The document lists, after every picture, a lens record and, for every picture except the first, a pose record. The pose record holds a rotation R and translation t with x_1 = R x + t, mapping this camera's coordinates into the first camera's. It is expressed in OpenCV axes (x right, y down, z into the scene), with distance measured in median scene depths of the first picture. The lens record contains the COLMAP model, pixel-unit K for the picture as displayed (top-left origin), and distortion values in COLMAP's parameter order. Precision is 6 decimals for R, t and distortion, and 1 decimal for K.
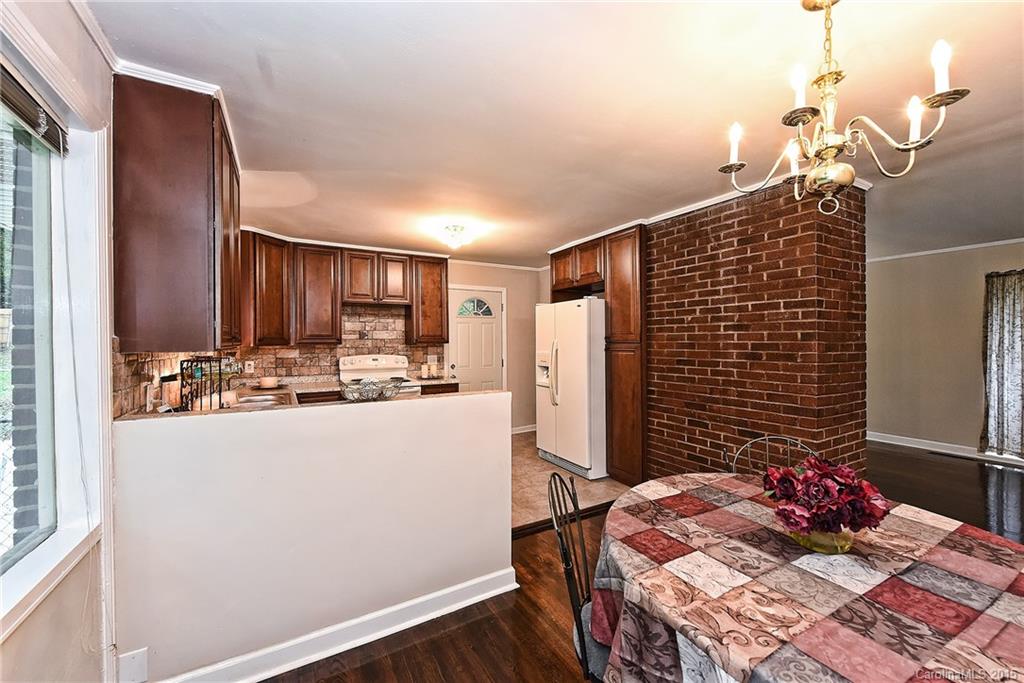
lens RADIAL K [[403.1, 0, 513.1], [0, 403.1, 343.1], [0, 0, 1]] dist [-0.000619, -0.002355]
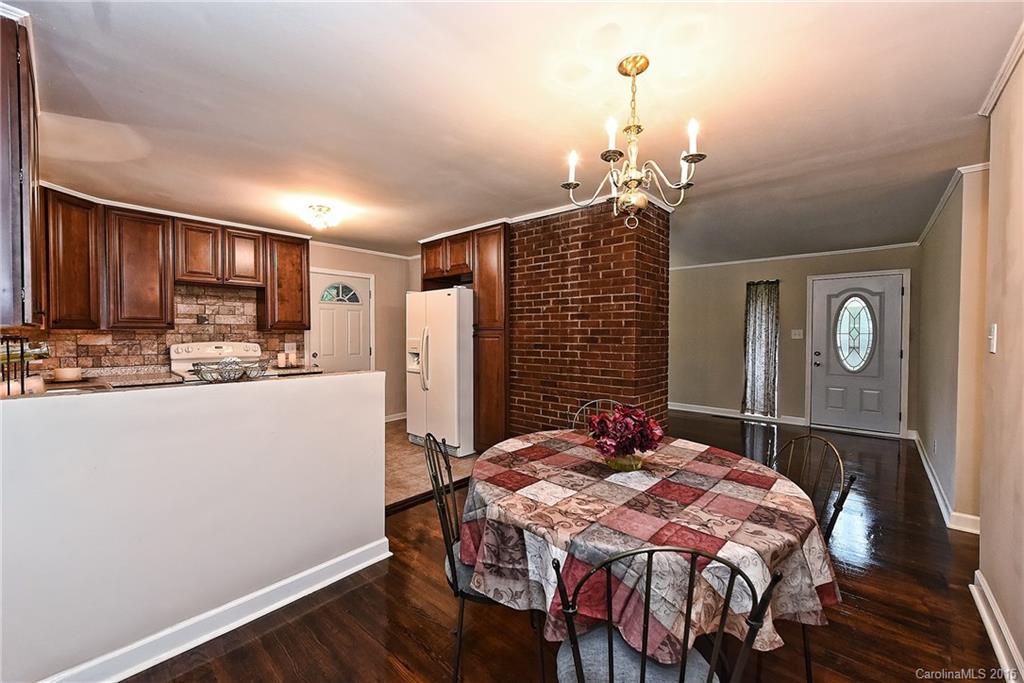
lens RADIAL K [[403.1, 0, 514.5], [0, 403.1, 342.2], [0, 0, 1]] dist [-0.000619, -0.002355]
pose [[0.947250, 0.000582, 0.320496, -0.015820], [-0.005515, 0.999880, 0.014486, 0.020579], [-0.320449, -0.015489, 0.947139, -0.074019]]
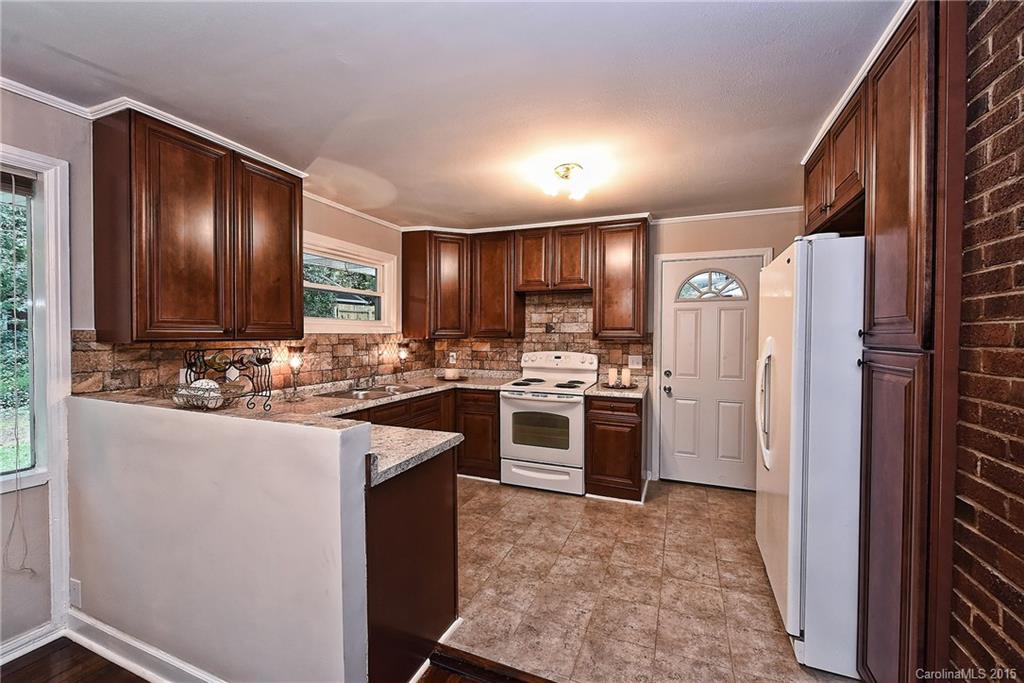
lens RADIAL K [[414.2, 0, 514.8], [0, 414.2, 341.8], [0, 0, 1]] dist [0.003501, -0.003018]
pose [[0.617090, 0.024428, -0.786513, 0.437941], [-0.014798, 0.999702, 0.019439, -0.010969], [0.786753, -0.000357, 0.617268, 0.622772]]
